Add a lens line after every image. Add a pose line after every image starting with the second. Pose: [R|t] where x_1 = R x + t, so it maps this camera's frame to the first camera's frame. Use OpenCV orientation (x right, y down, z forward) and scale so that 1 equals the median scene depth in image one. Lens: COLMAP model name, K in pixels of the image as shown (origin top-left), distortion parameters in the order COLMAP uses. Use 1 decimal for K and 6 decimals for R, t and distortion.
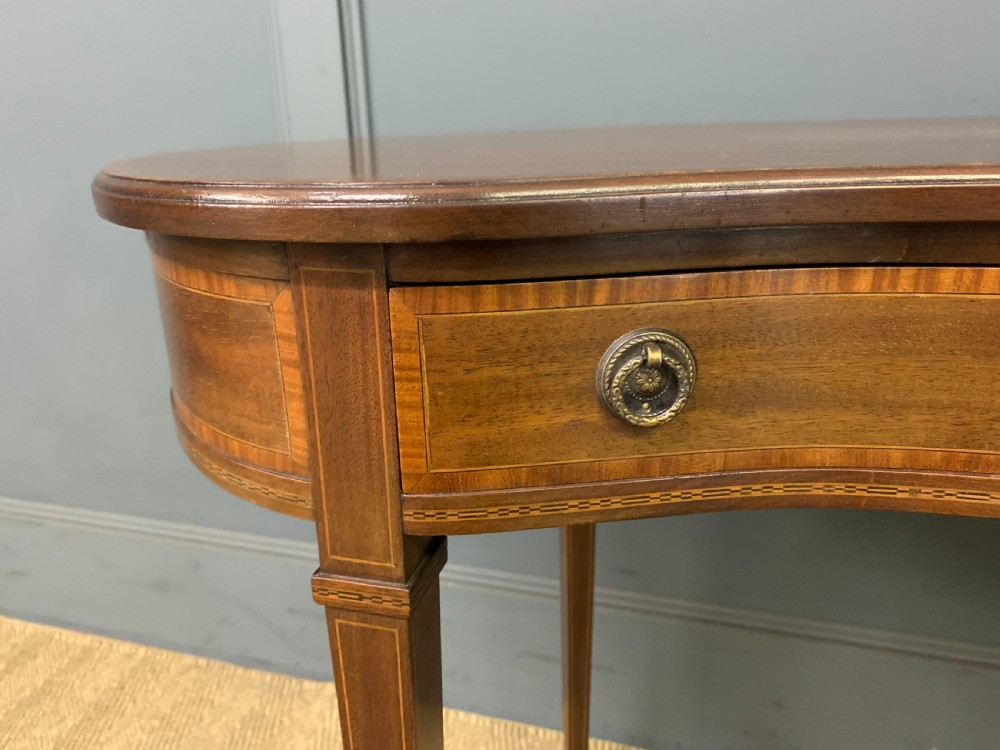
lens RADIAL K [[760.9, 0, 495.9], [0, 760.9, 354.7], [0, 0, 1]] dist [0.016211, 0.001954]
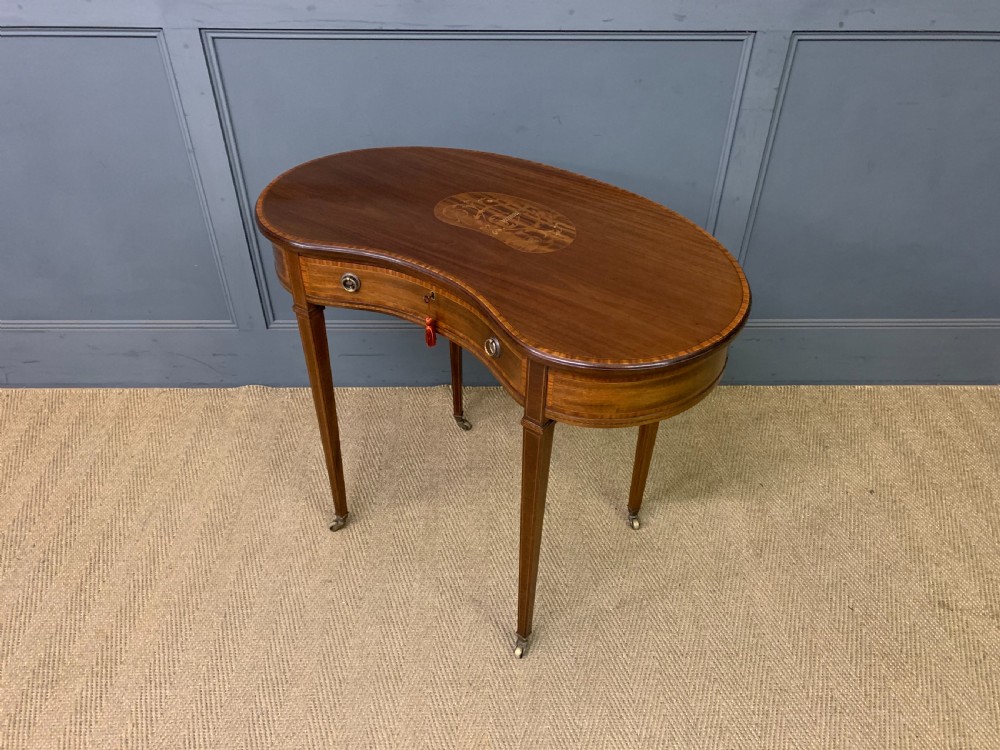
lens RADIAL K [[742.0, 0, 500.0], [0, 742.0, 375.0], [0, 0, 1]] dist [0.004000, 0.006547]
pose [[0.947976, -0.165495, 0.271944, -0.414767], [0.055938, 0.927554, 0.369480, -1.065533], [-0.313389, -0.335046, 0.888556, -3.569776]]
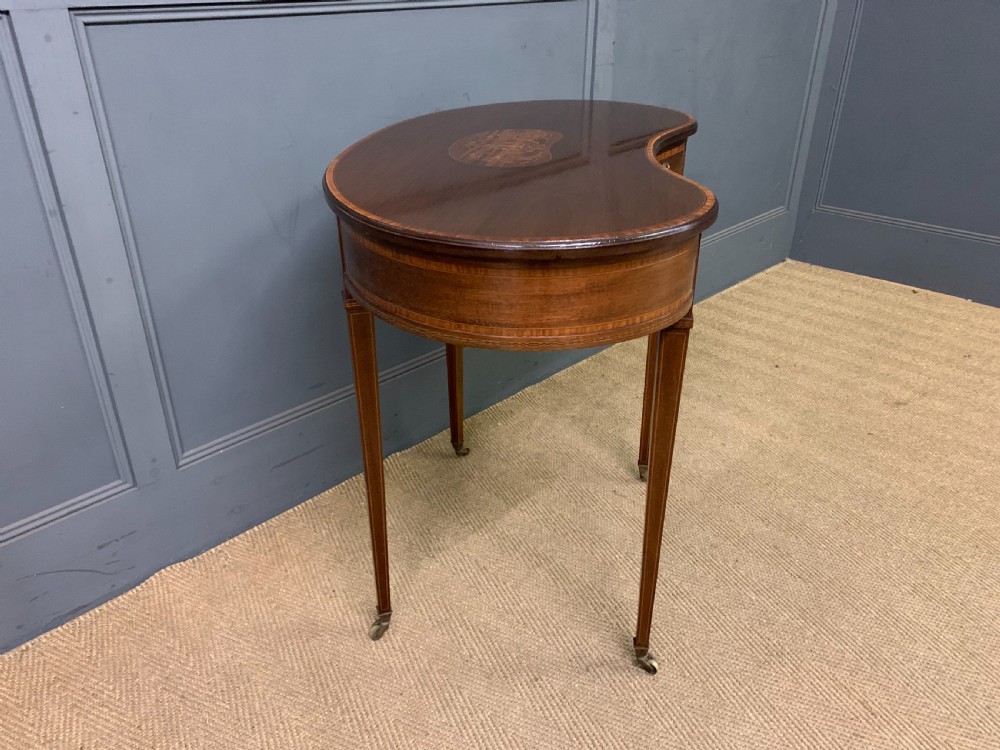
lens RADIAL K [[752.1, 0, 474.0], [0, 752.1, 385.9], [0, 0, 1]] dist [0.005968, 0.002462]
pose [[0.481533, -0.398058, 0.780818, -3.242742], [0.258920, 0.915755, 0.307171, -0.471532], [-0.837309, 0.054256, 0.544031, -0.689710]]
